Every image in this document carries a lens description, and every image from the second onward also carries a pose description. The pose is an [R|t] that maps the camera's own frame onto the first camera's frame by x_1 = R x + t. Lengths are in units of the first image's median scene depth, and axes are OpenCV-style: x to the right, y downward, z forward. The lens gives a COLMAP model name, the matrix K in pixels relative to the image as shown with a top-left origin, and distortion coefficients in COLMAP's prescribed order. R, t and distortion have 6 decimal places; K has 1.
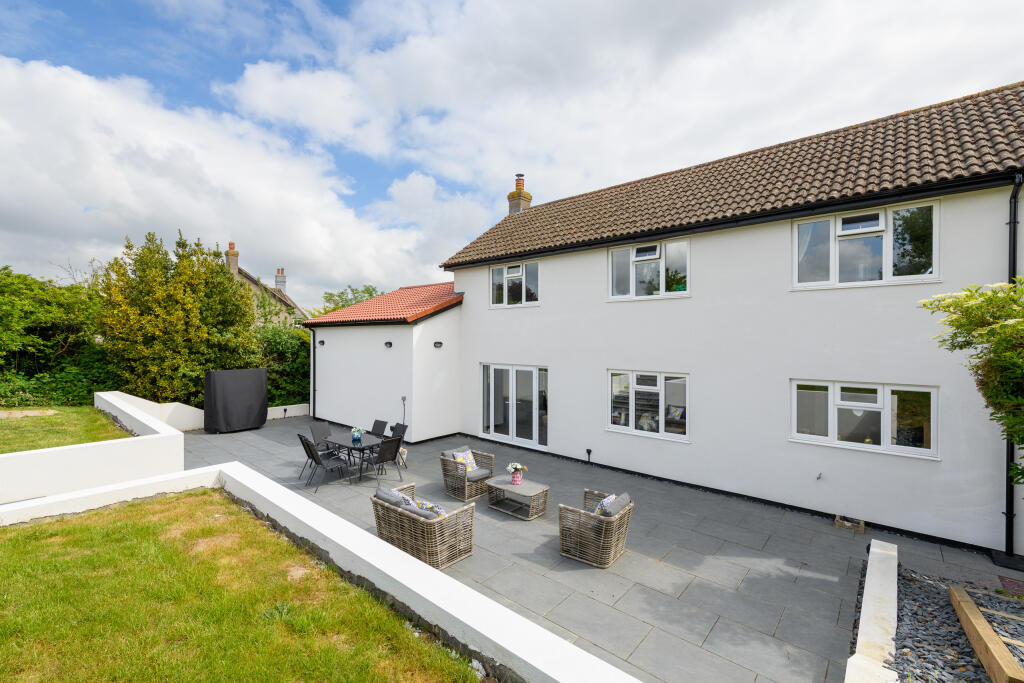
lens RADIAL K [[457.4, 0, 508.9], [0, 457.4, 338.8], [0, 0, 1]] dist [-0.001999, -0.000342]
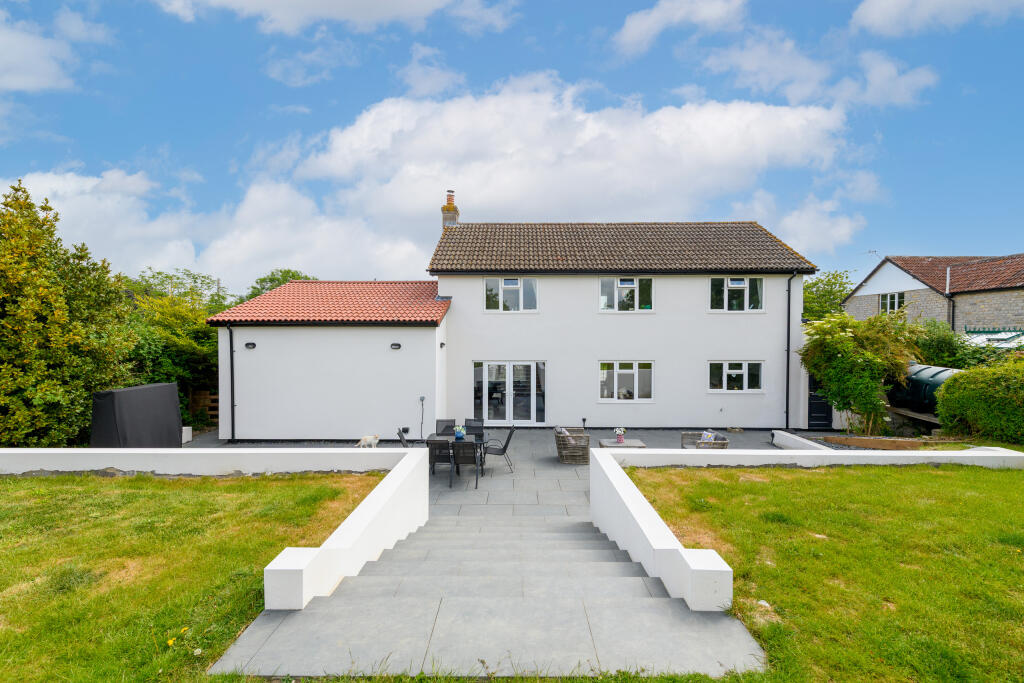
lens RADIAL K [[428.0, 0, 514.5], [0, 428.0, 347.0], [0, 0, 1]] dist [-0.000298, -0.000101]
pose [[0.733386, -0.021241, 0.679480, -0.795778], [0.001539, 0.999561, 0.029586, -0.013910], [-0.679810, -0.020652, 0.733097, 0.175223]]
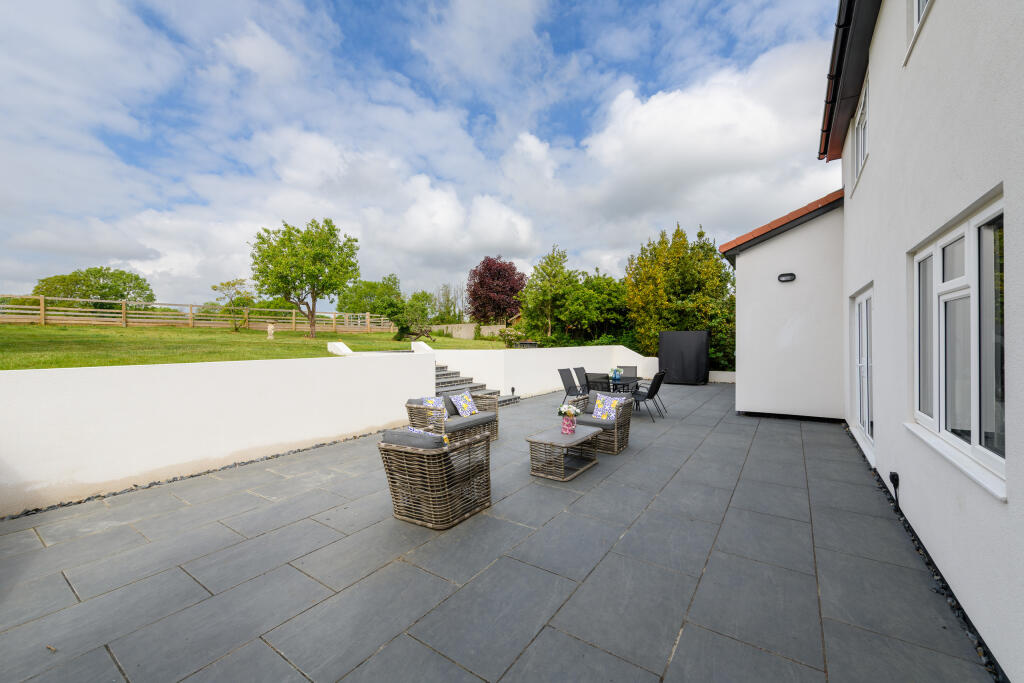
lens RADIAL K [[414.7, 0, 507.4], [0, 414.7, 341.2], [0, 0, 1]] dist [0.000142, -0.000007]
pose [[0.140195, -0.001508, -0.990123, 0.436486], [0.008056, 0.999967, -0.000382, 0.113291], [0.990091, -0.007923, 0.140202, 0.560758]]
